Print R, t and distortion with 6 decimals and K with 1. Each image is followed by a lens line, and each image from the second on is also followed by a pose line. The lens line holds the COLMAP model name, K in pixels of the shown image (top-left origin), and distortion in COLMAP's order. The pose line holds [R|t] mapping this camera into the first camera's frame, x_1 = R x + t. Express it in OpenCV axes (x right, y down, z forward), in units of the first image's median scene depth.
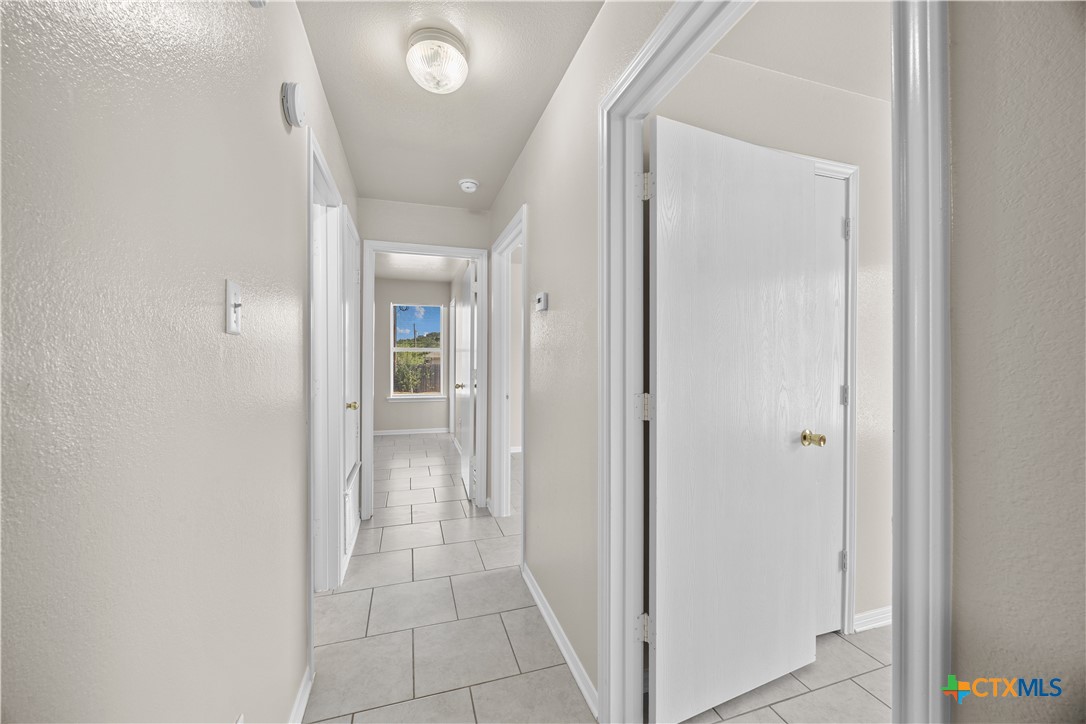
lens RADIAL K [[408.8, 0, 539.5], [0, 408.8, 358.5], [0, 0, 1]] dist [-0.006687, 0.001089]
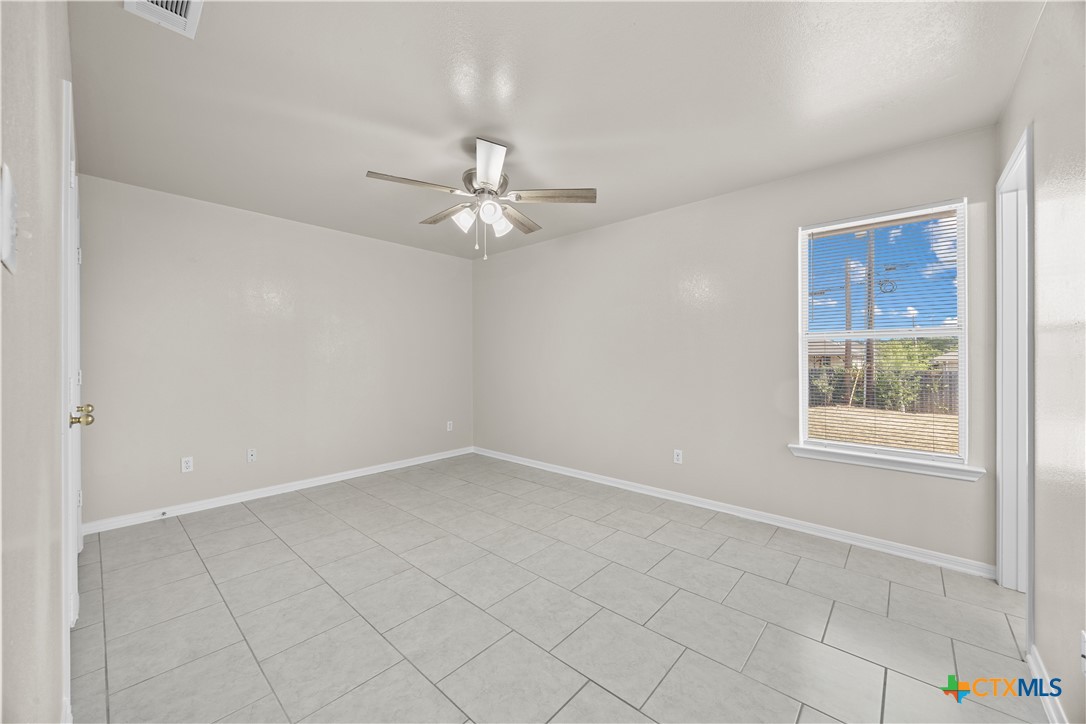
lens RADIAL K [[408.8, 0, 544.0], [0, 408.8, 356.1], [0, 0, 1]] dist [-0.006687, 0.001089]
pose [[0.507494, -0.007465, -0.861623, -0.123945], [-0.005270, 0.999917, -0.011767, 0.007186], [0.861639, 0.010512, 0.507413, 0.519549]]
